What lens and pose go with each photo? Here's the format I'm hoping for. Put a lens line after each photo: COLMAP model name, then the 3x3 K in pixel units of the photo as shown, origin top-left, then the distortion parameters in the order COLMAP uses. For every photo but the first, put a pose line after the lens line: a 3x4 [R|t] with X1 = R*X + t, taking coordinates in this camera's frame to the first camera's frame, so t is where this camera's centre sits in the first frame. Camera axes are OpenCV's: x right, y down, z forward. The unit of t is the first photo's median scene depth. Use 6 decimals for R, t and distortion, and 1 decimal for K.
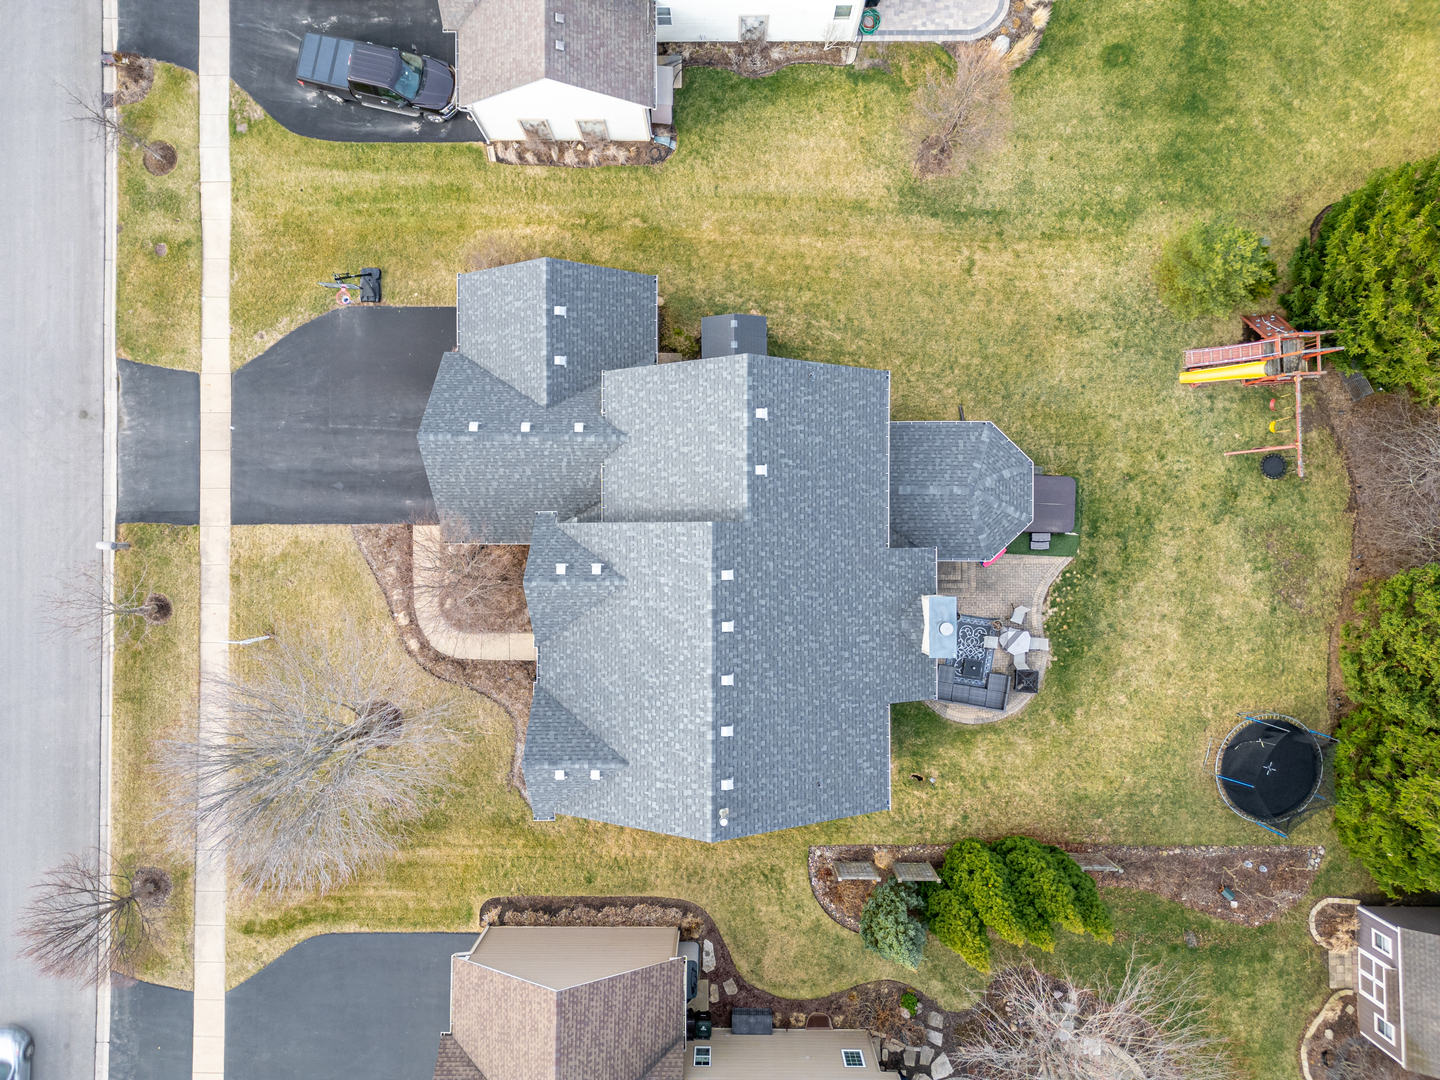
lens RADIAL K [[1011.1, 0, 734.5], [0, 1011.1, 539.6], [0, 0, 1]] dist [0.038887, -0.020195]
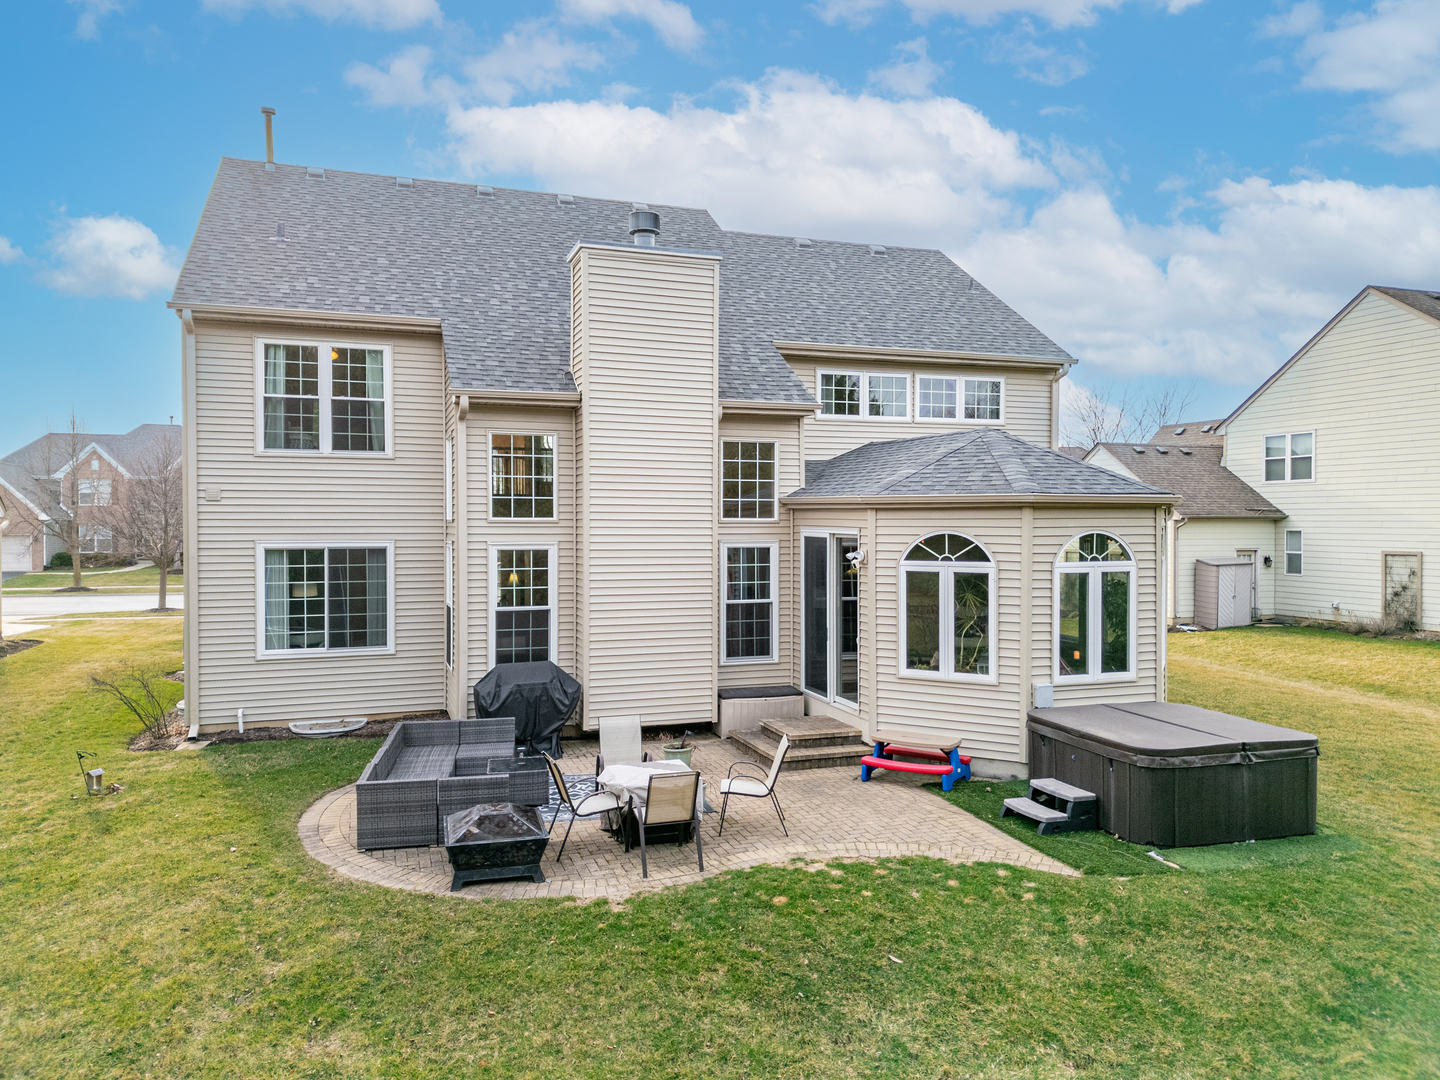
lens RADIAL K [[1011.1, 0, 723.9], [0, 1011.1, 544.2], [0, 0, 1]] dist [0.038887, -0.020195]
pose [[0.330950, 0.018683, -0.943463, 0.515254], [-0.943601, 0.016562, -0.330670, 0.163698], [0.009448, 0.999688, 0.023110, 0.922117]]
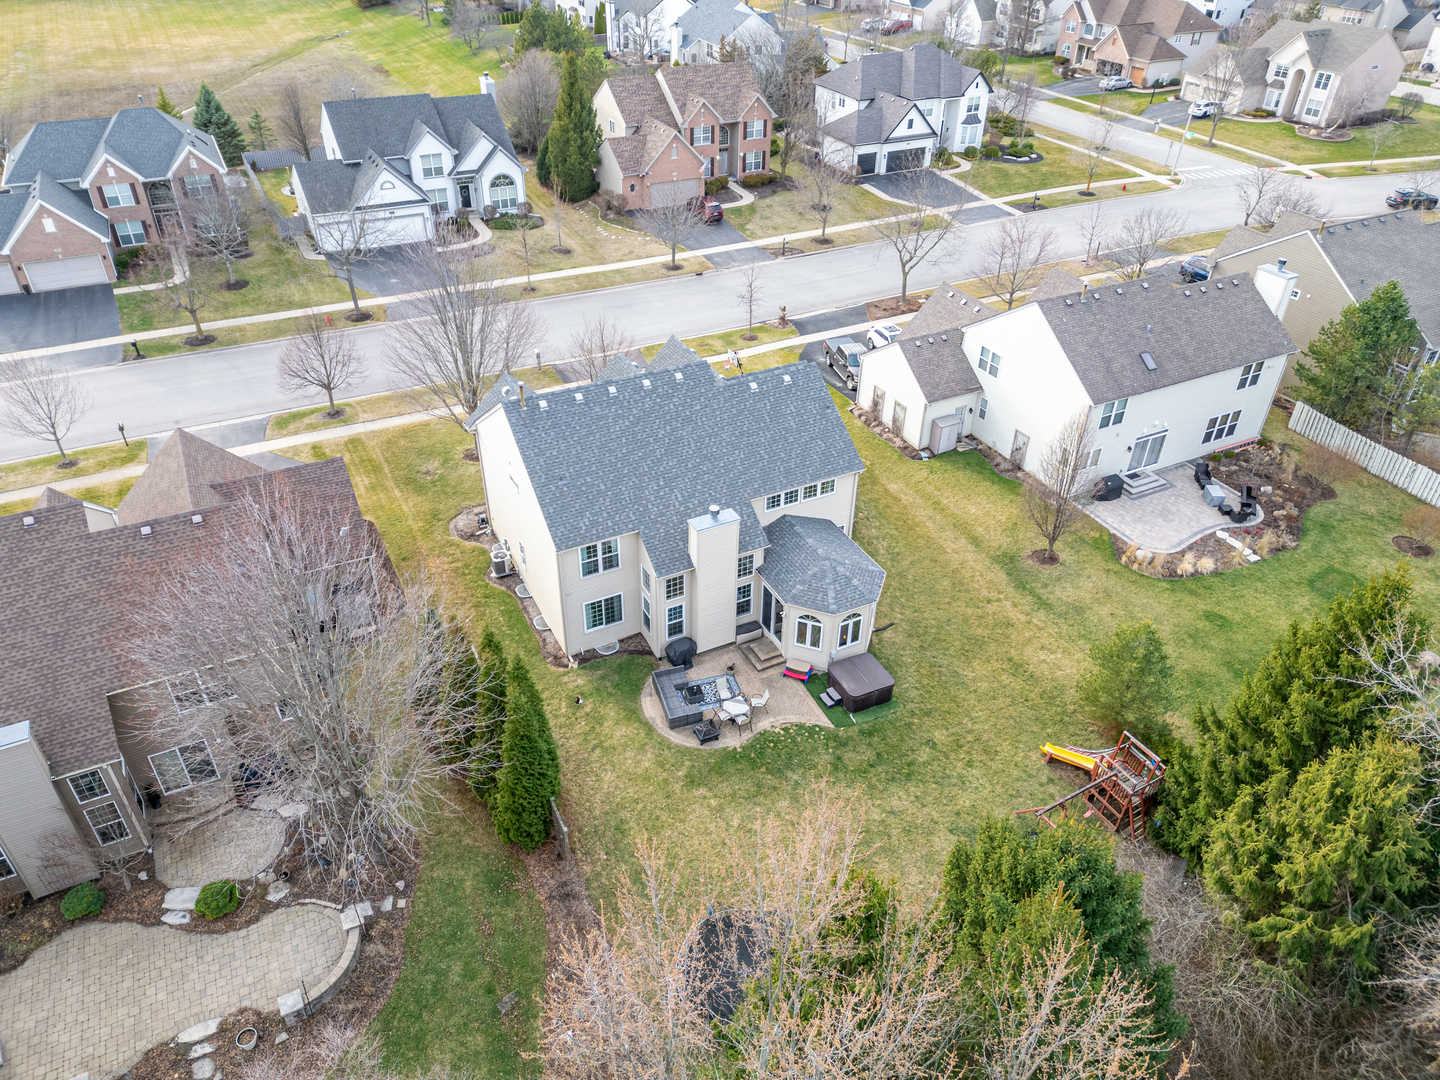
lens RADIAL K [[1011.1, 0, 718.6], [0, 1011.1, 525.5], [0, 0, 1]] dist [0.038887, -0.020195]
pose [[0.459364, 0.515674, -0.723232, 0.914888], [-0.888221, 0.260310, -0.378552, 0.456173], [-0.006945, 0.816283, 0.577610, 0.242965]]
